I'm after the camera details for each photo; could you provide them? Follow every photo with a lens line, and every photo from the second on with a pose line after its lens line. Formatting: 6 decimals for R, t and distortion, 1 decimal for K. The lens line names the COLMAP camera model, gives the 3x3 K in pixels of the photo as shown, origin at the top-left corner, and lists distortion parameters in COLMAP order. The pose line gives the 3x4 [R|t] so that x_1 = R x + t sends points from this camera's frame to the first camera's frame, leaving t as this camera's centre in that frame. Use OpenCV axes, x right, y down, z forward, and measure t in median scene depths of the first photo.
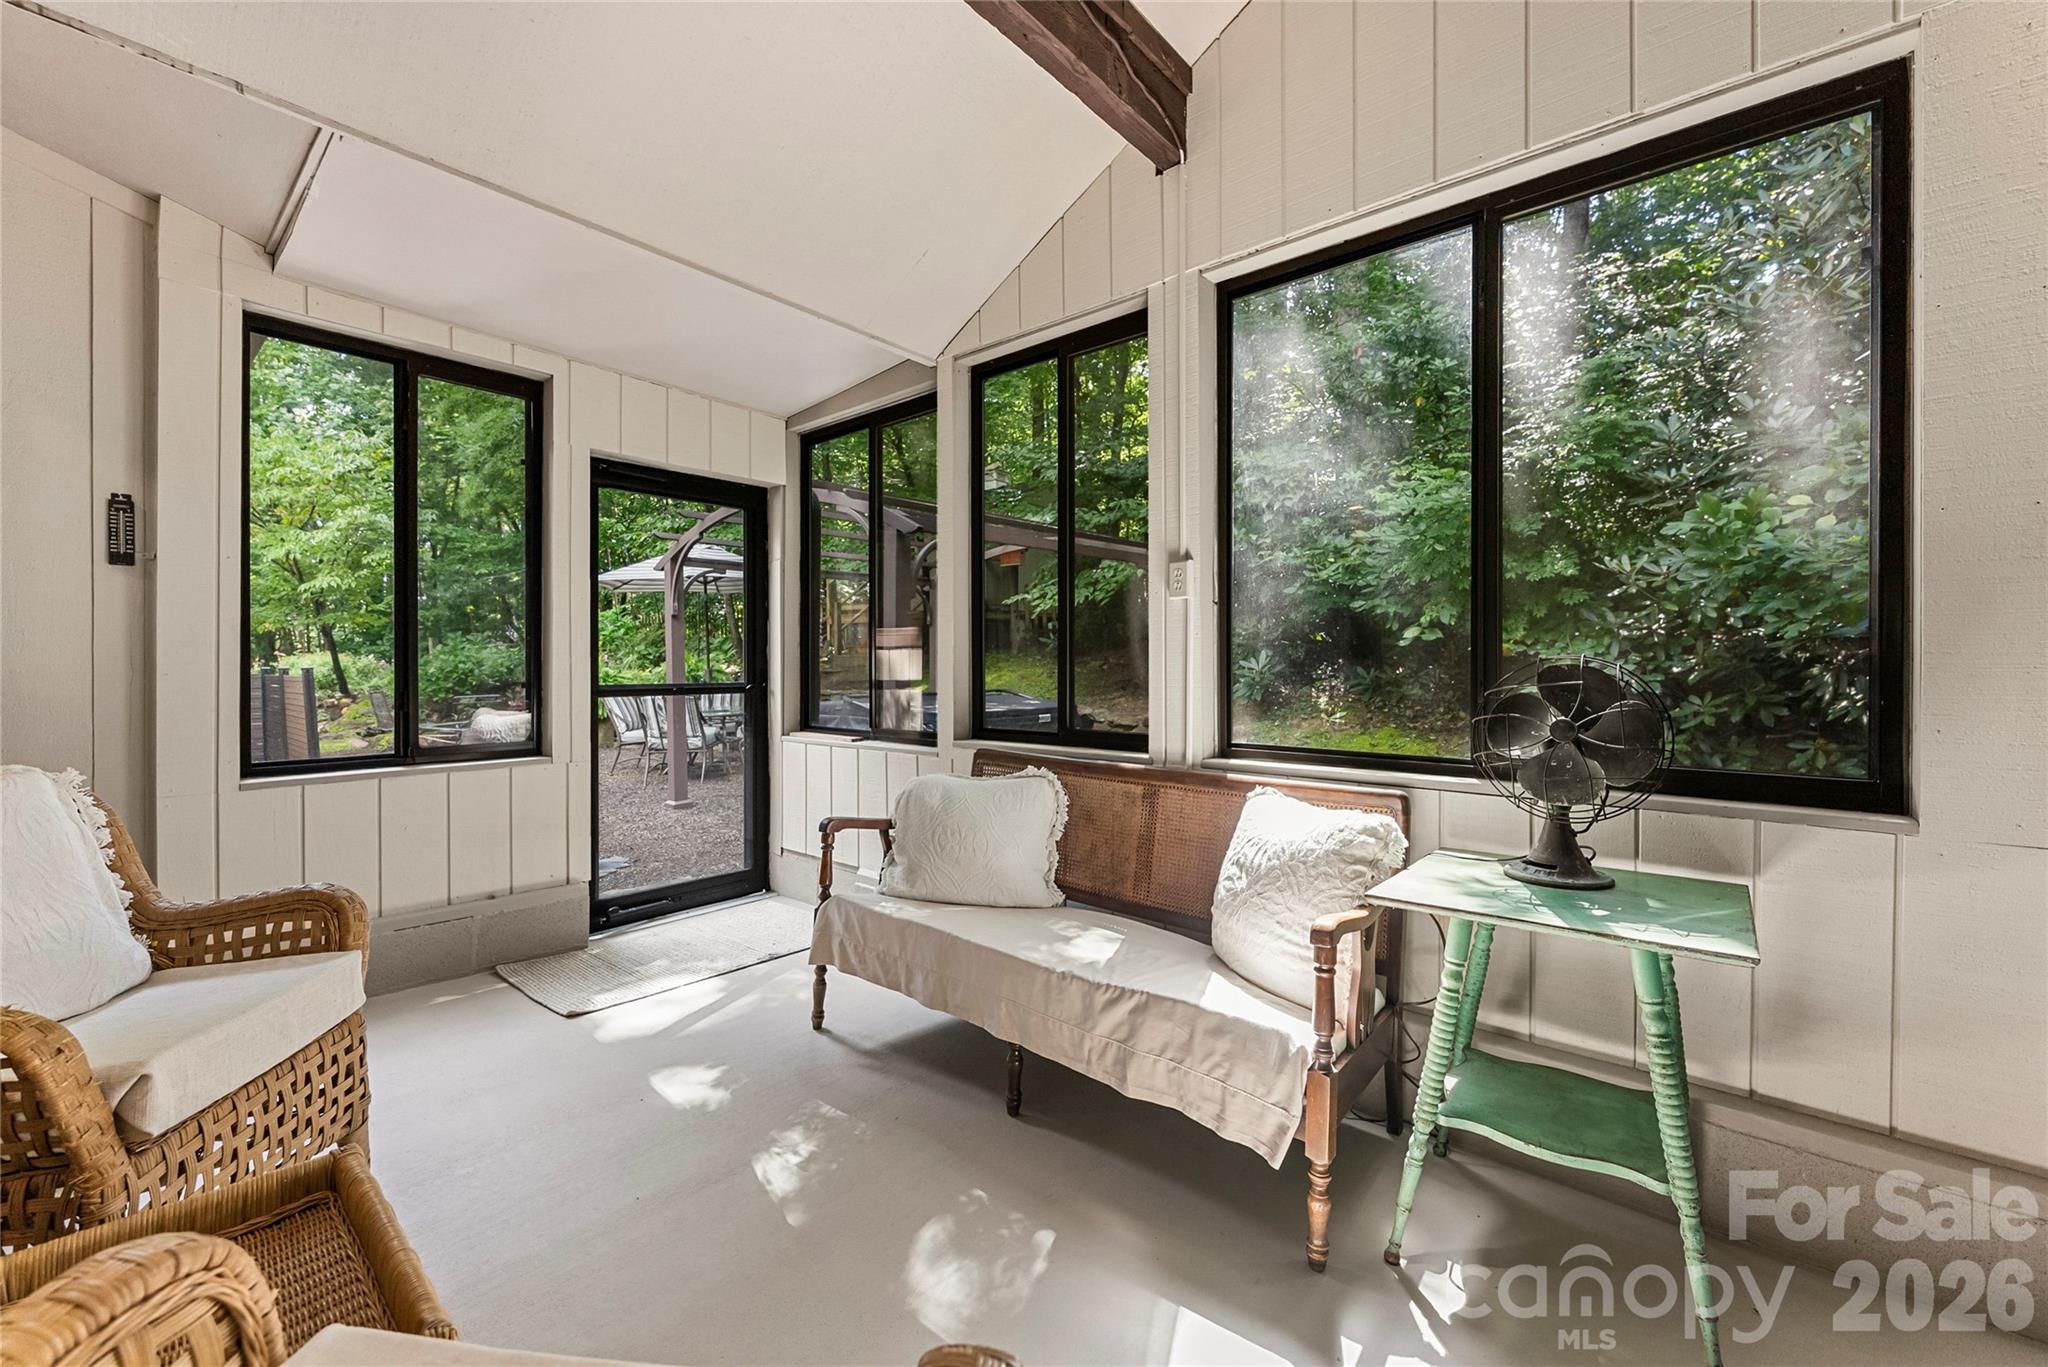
lens RADIAL K [[827.4, 0, 1018.7], [0, 827.4, 668.4], [0, 0, 1]] dist [-0.005648, 0.000109]
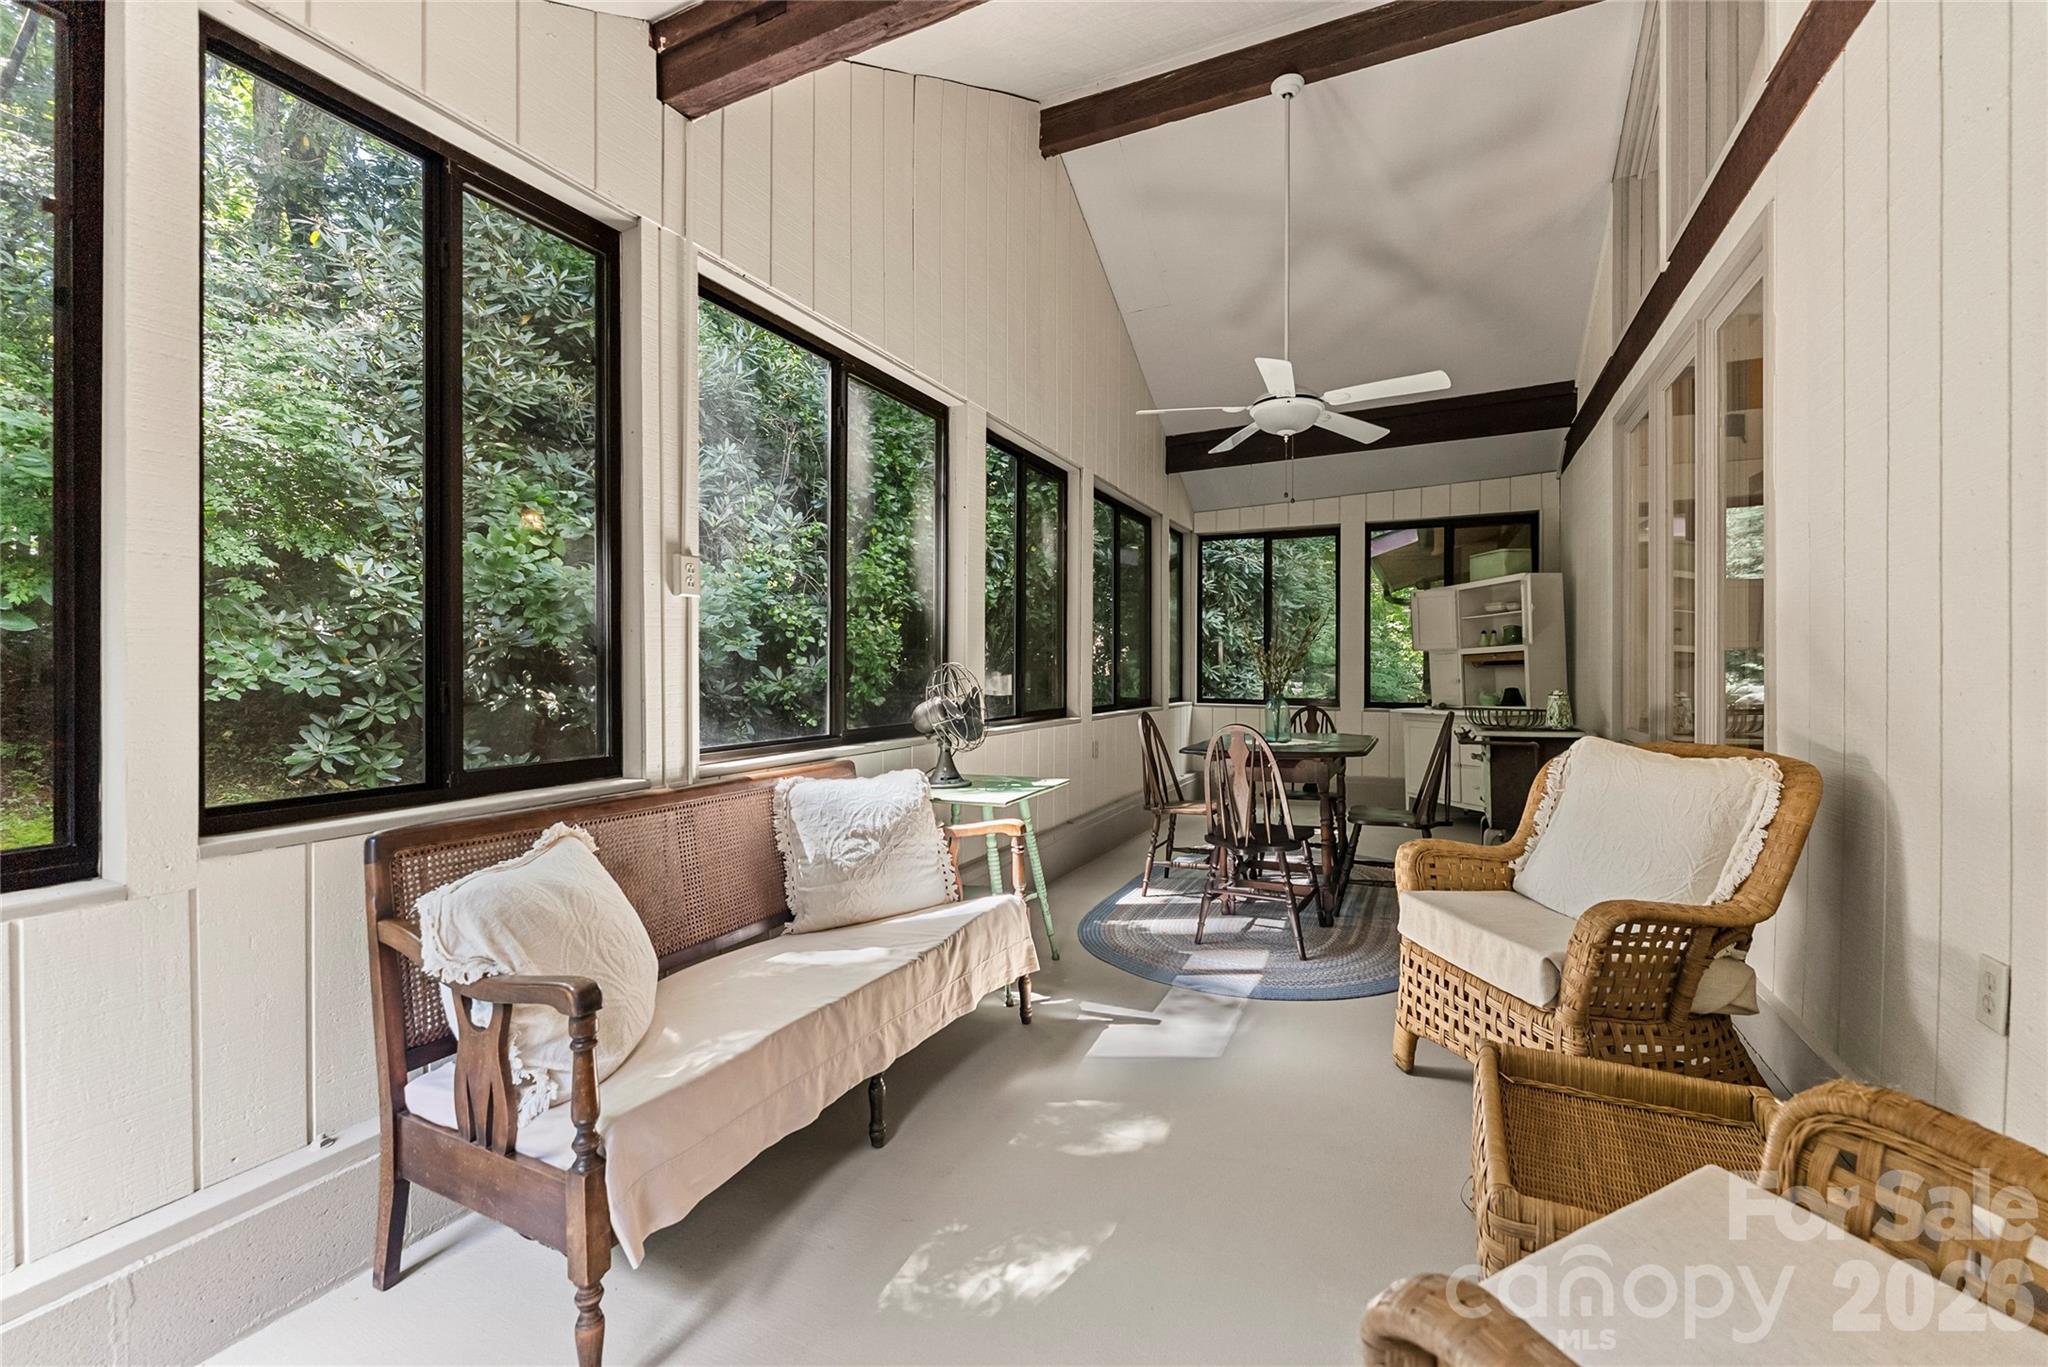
lens RADIAL K [[827.4, 0, 1023.4], [0, 827.4, 674.8], [0, 0, 1]] dist [-0.005648, 0.000109]
pose [[-0.266855, -0.014005, 0.963635, -1.036291], [-0.001230, 0.999899, 0.014192, -0.014556], [-0.963736, 0.002602, -0.266845, 1.179594]]
